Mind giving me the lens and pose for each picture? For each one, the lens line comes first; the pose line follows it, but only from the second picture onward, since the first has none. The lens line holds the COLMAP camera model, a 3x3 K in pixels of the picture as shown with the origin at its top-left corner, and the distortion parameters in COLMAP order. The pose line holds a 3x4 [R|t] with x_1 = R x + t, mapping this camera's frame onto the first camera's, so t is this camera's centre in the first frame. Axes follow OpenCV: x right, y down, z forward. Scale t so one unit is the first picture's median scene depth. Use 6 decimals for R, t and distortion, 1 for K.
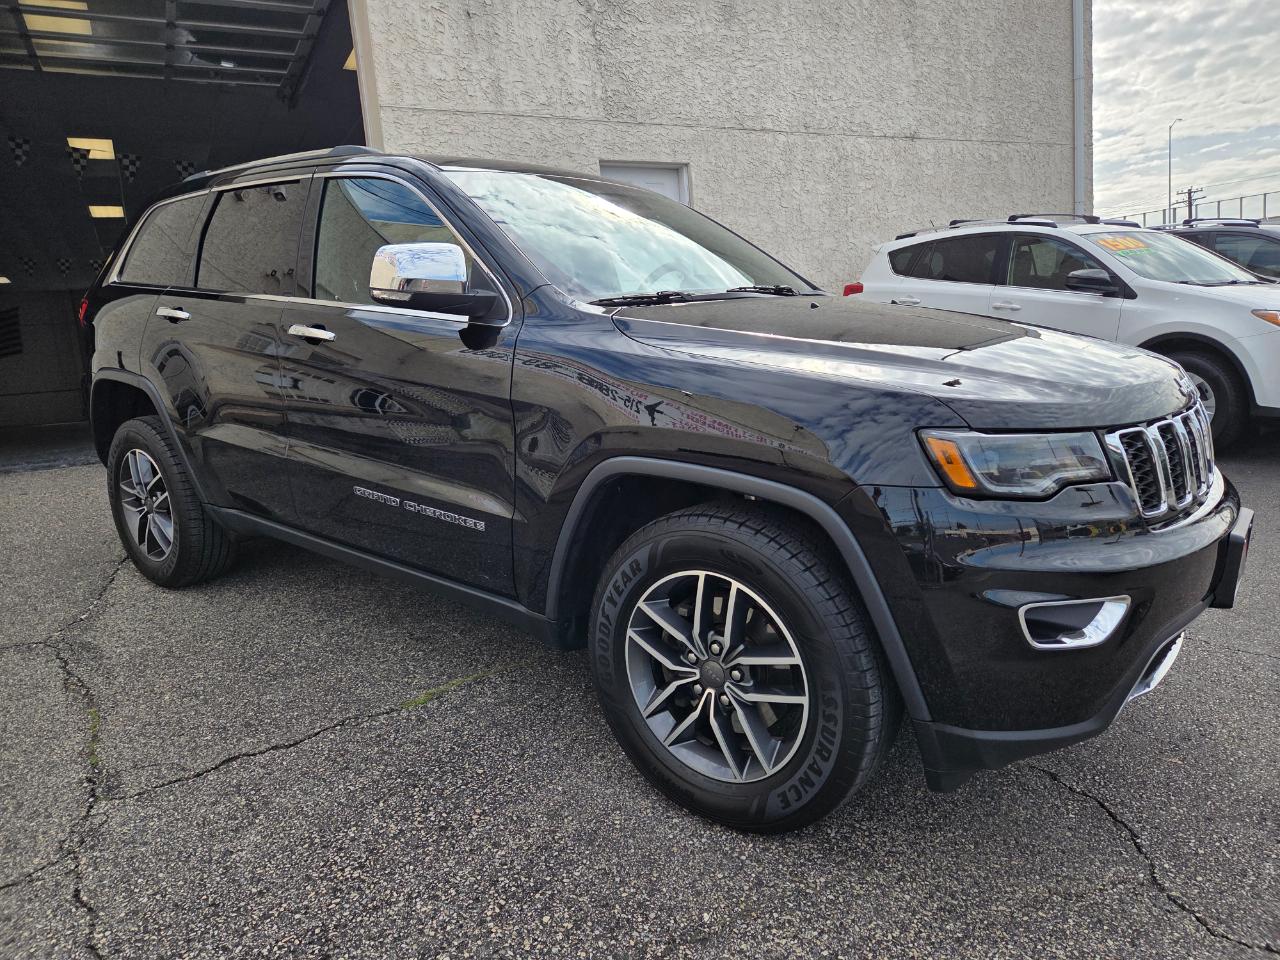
lens RADIAL K [[840.8, 0, 615.7], [0, 840.8, 468.9], [0, 0, 1]] dist [0.064119, -0.049313]
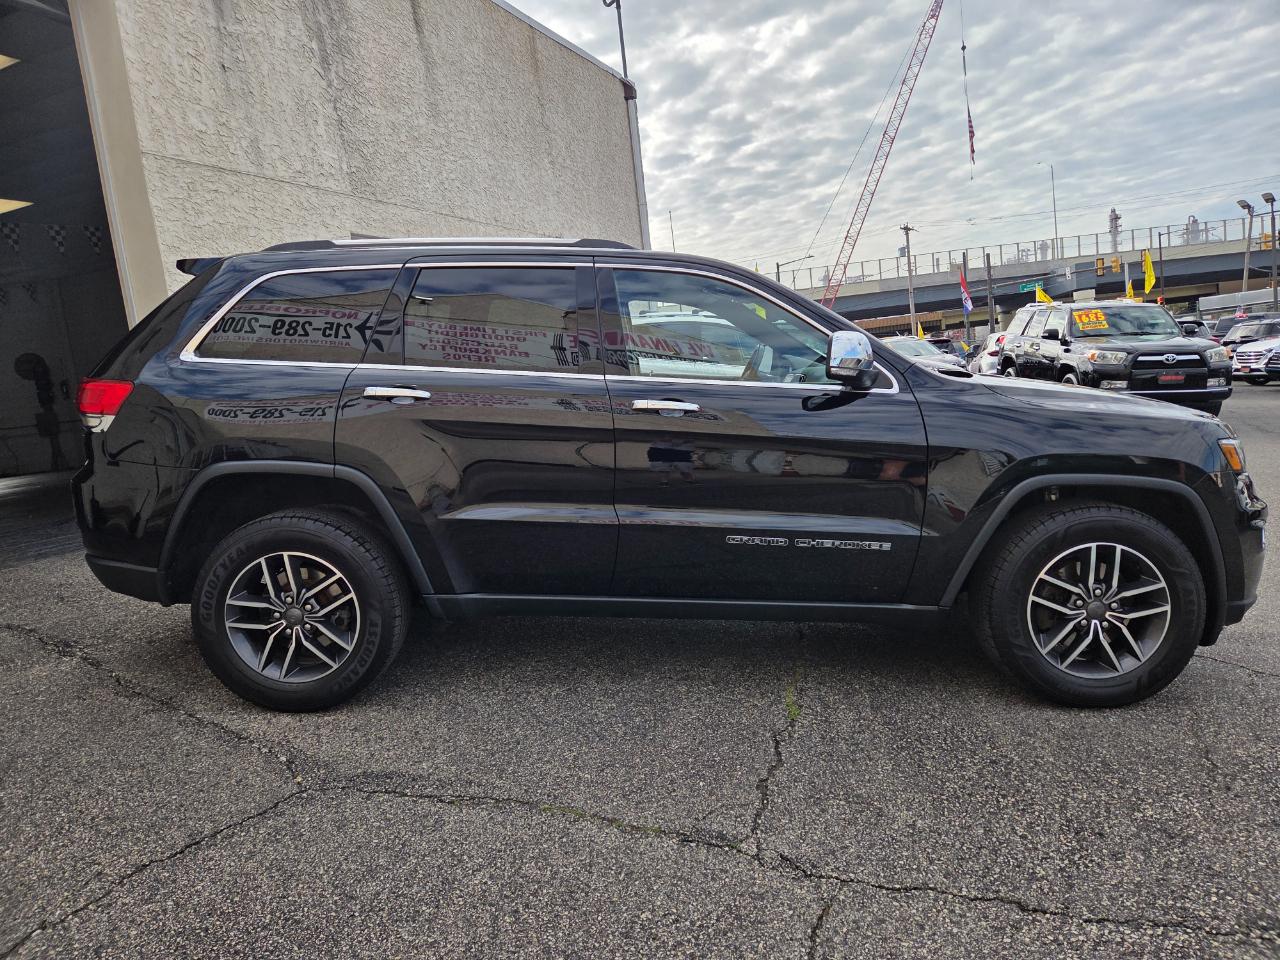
lens RADIAL K [[840.8, 0, 609.0], [0, 840.8, 473.6], [0, 0, 1]] dist [0.064119, -0.049313]
pose [[0.805014, -0.075904, 0.588380, -1.135163], [0.121428, 0.991866, -0.038181, -0.040554], [-0.580696, 0.102182, 0.807683, 0.170858]]
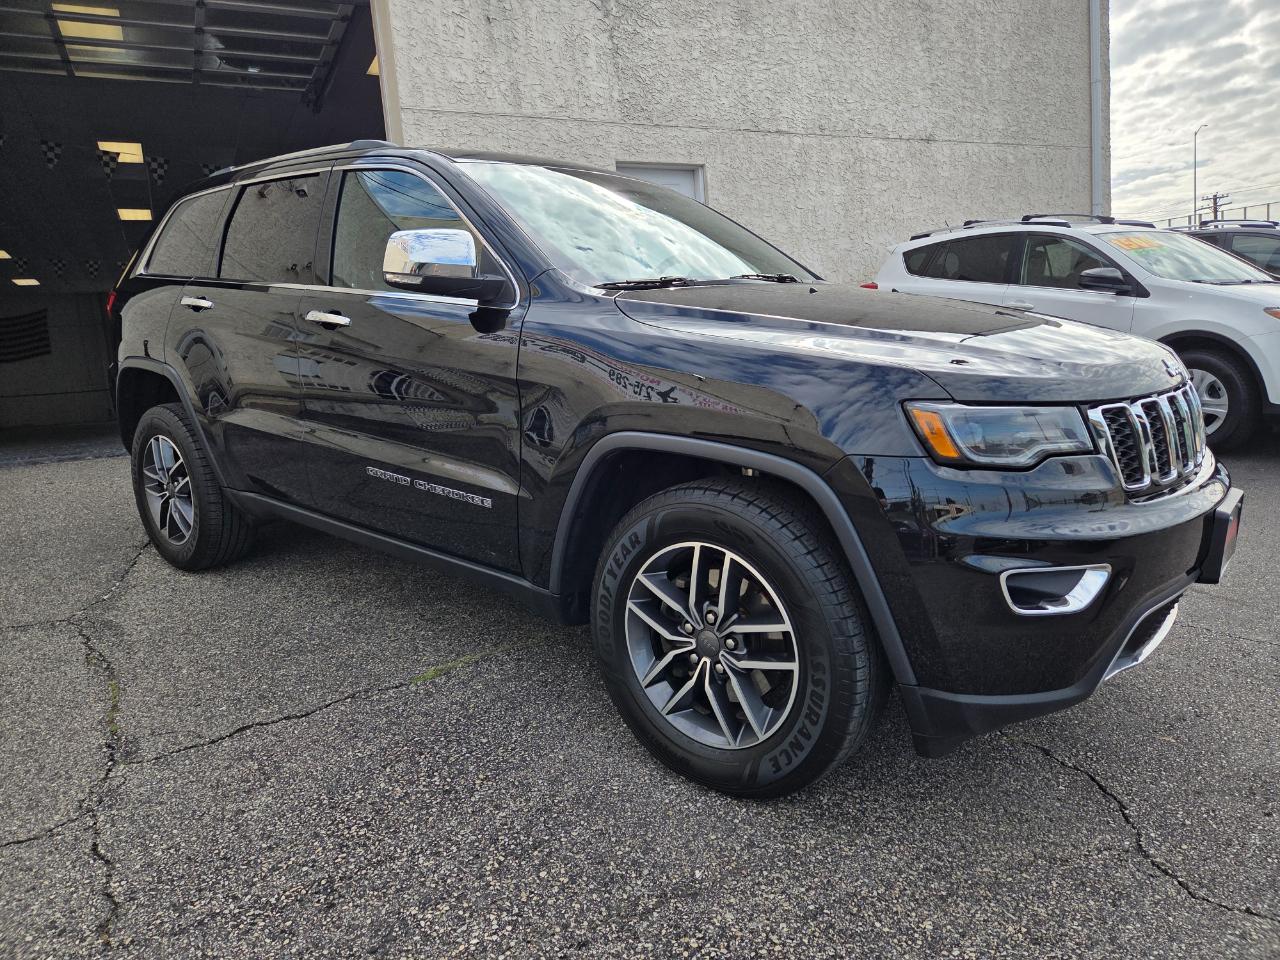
lens RADIAL K [[840.8, 0, 620.0], [0, 840.8, 460.4], [0, 0, 1]] dist [0.064119, -0.049313]
pose [[0.999823, 0.006091, -0.017805, 0.018169], [-0.006358, 0.999868, -0.014963, 0.027101], [0.017711, 0.015073, 0.999730, -0.026392]]
